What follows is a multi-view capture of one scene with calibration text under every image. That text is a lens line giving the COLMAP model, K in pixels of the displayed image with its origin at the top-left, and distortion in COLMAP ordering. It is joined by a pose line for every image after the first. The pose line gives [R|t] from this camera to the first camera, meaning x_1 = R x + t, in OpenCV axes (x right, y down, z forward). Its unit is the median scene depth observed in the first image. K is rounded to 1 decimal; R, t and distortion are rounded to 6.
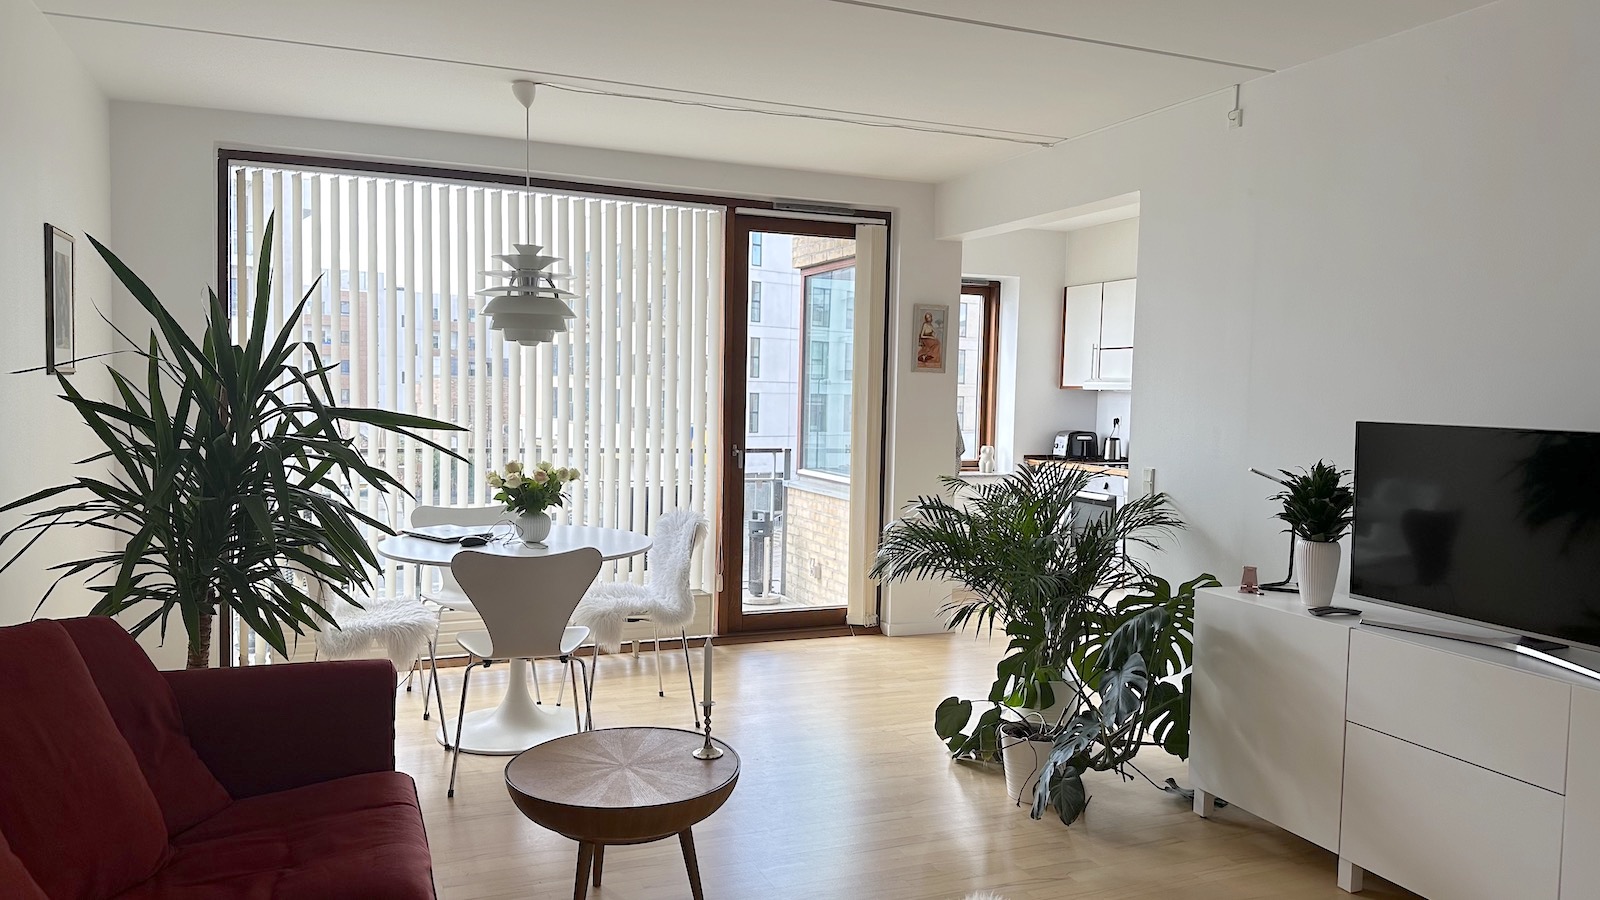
lens RADIAL K [[1062.0, 0, 800.6], [0, 1062.0, 455.0], [0, 0, 1]] dist [0.026786, -0.083578]
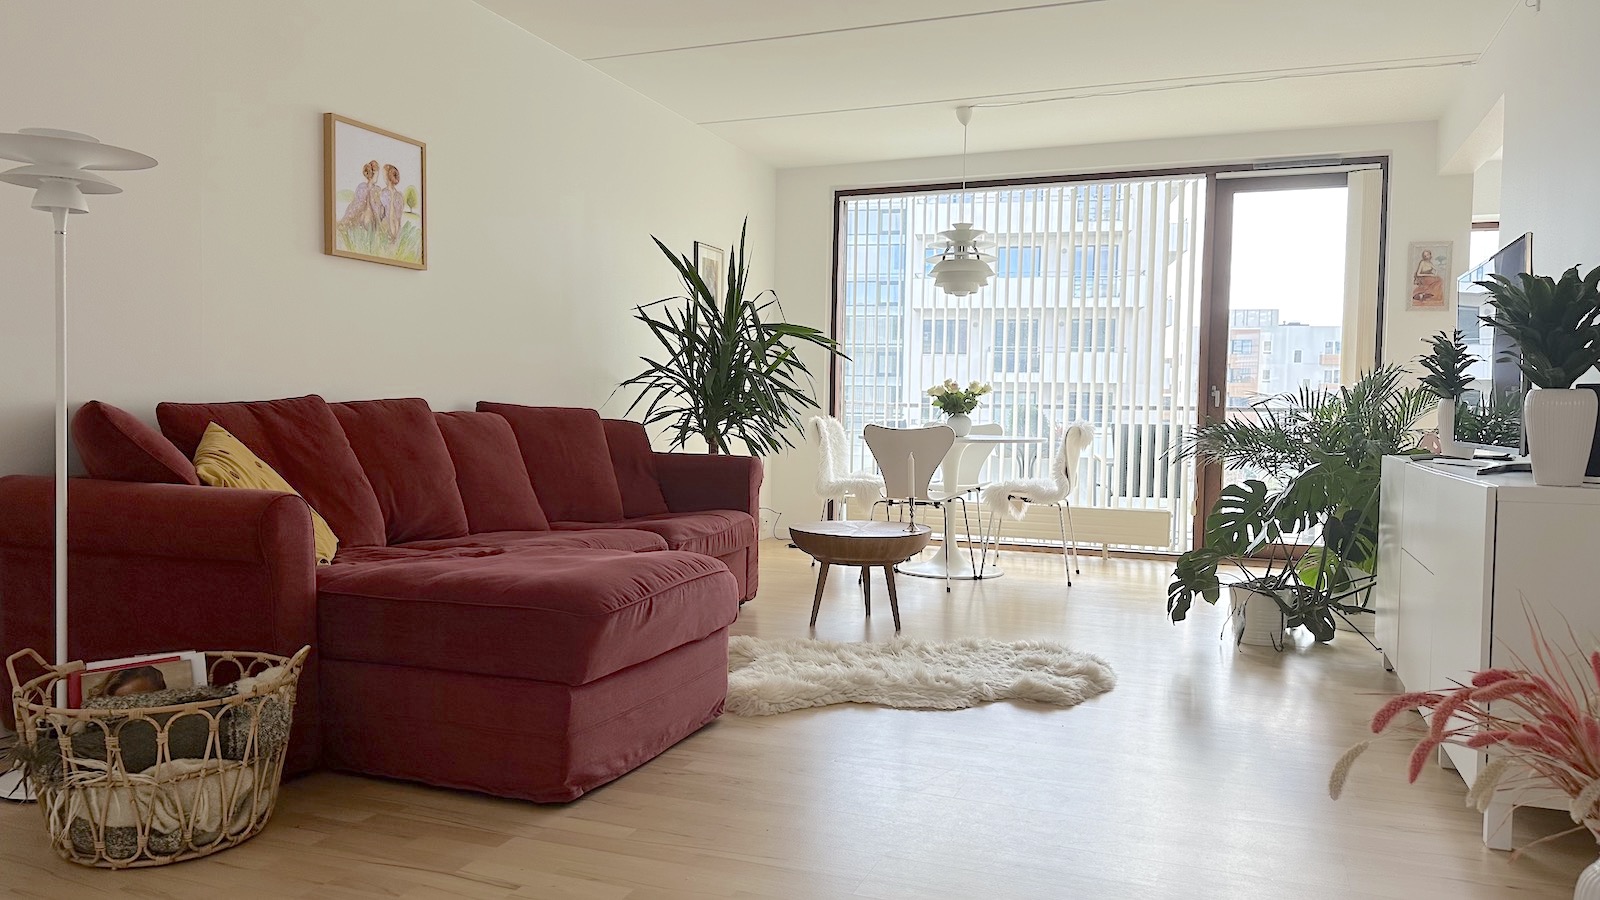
lens RADIAL K [[1062.0, 0, 800.6], [0, 1062.0, 455.0], [0, 0, 1]] dist [0.026786, -0.083578]
pose [[0.718152, 0.020817, -0.695574, 0.565319], [-0.041295, 0.999066, -0.012735, 0.132468], [0.694659, 0.037870, 0.718341, -0.138938]]
